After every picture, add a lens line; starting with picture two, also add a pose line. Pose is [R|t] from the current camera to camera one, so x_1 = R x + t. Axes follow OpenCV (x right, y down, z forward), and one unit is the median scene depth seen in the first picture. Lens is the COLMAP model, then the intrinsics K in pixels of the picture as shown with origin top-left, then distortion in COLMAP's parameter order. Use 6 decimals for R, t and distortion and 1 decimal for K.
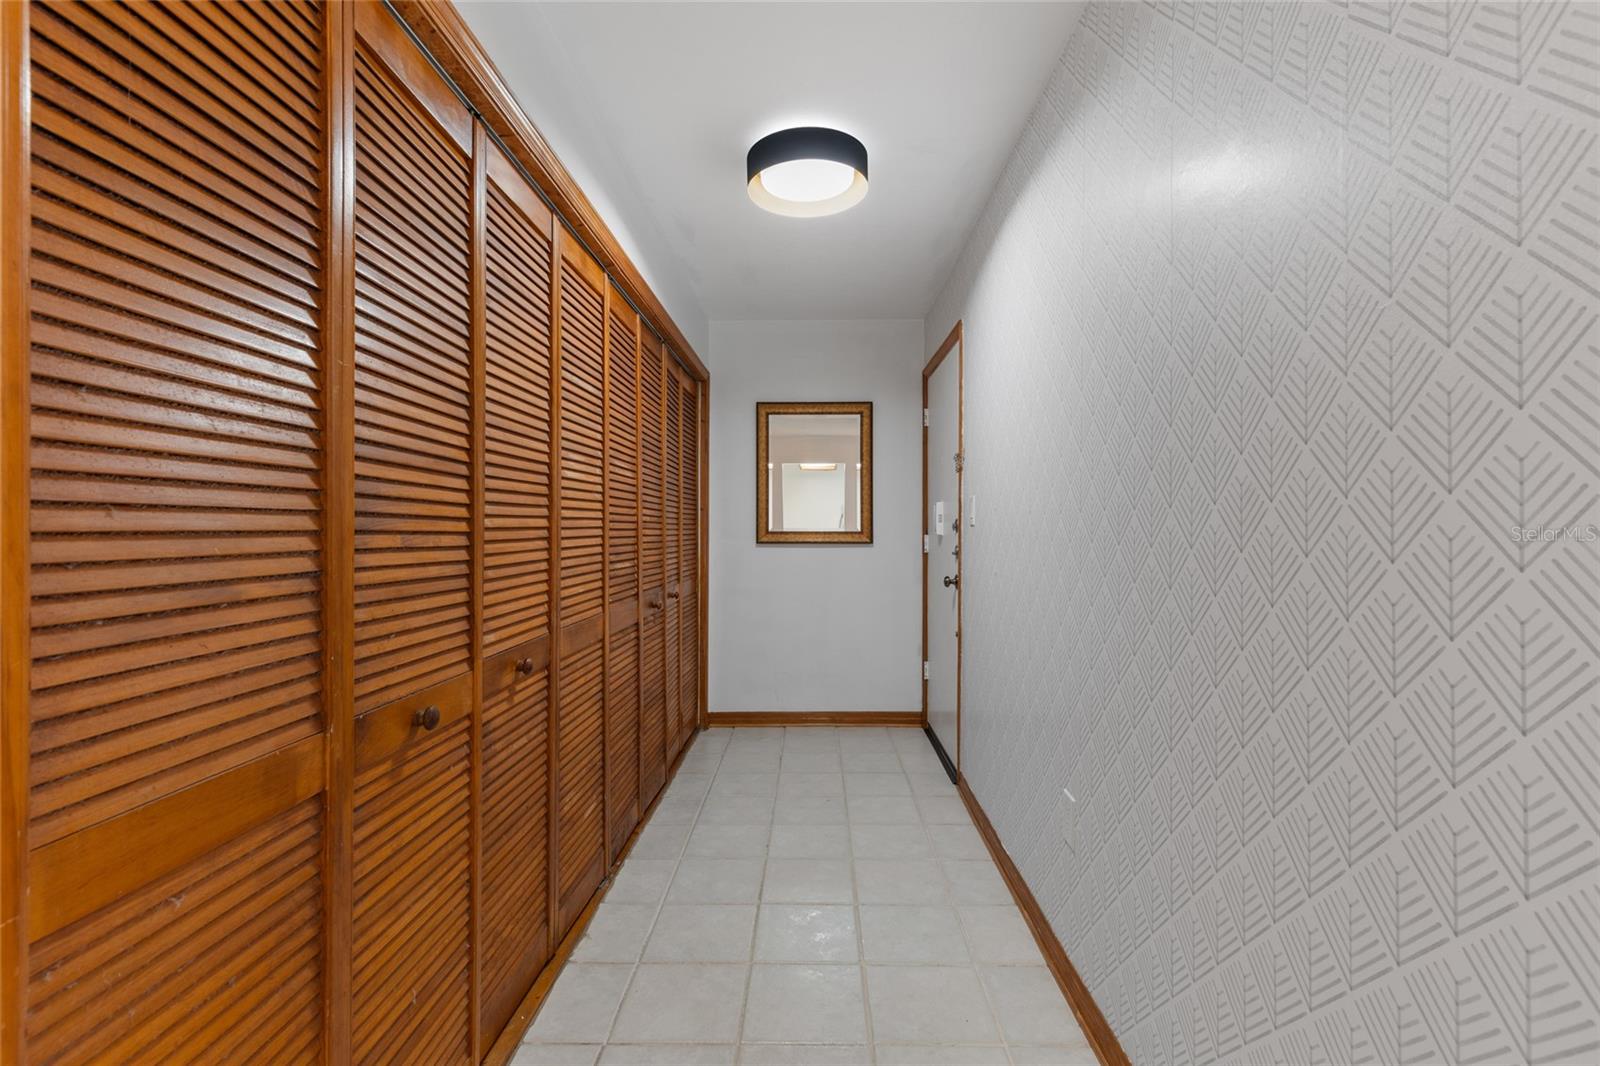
lens RADIAL K [[716.7, 0, 801.9], [0, 716.7, 532.6], [0, 0, 1]] dist [0.007142, -0.000822]
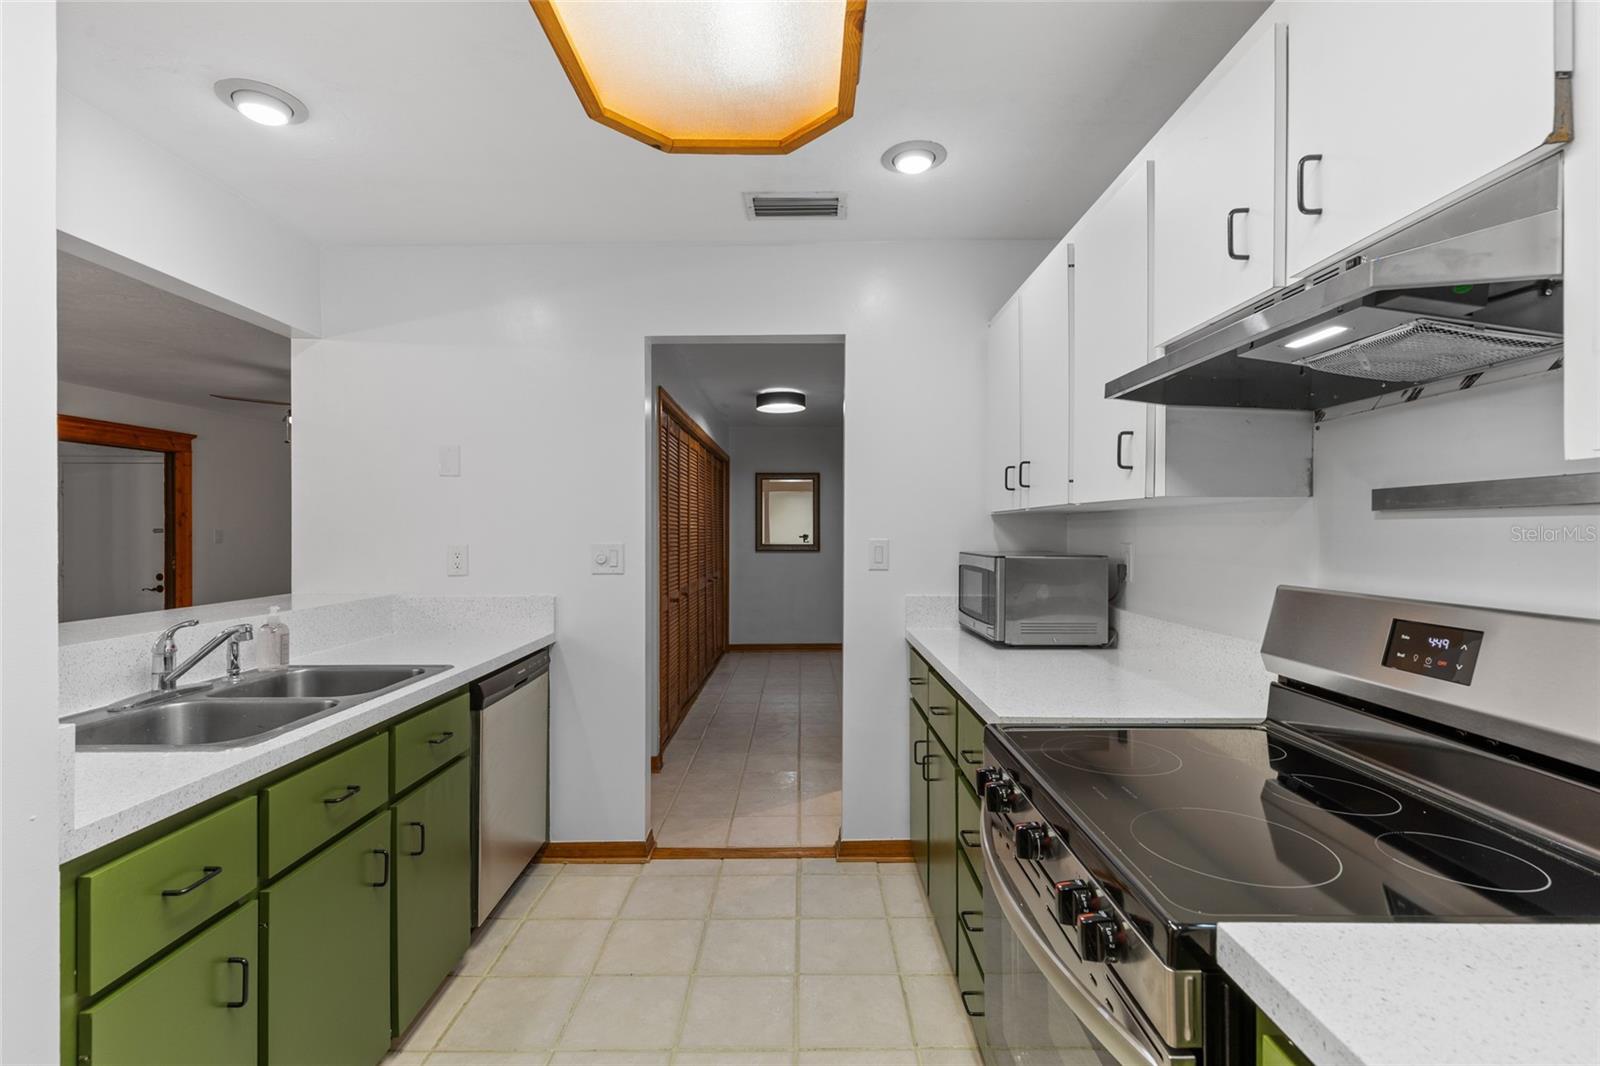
lens RADIAL K [[716.7, 0, 801.9], [0, 716.7, 532.6], [0, 0, 1]] dist [0.007142, -0.000822]
pose [[0.999806, -0.000558, 0.019688, 0.018670], [0.000679, 0.999981, -0.006136, -0.021570], [-0.019684, 0.006148, 0.999787, -0.832614]]
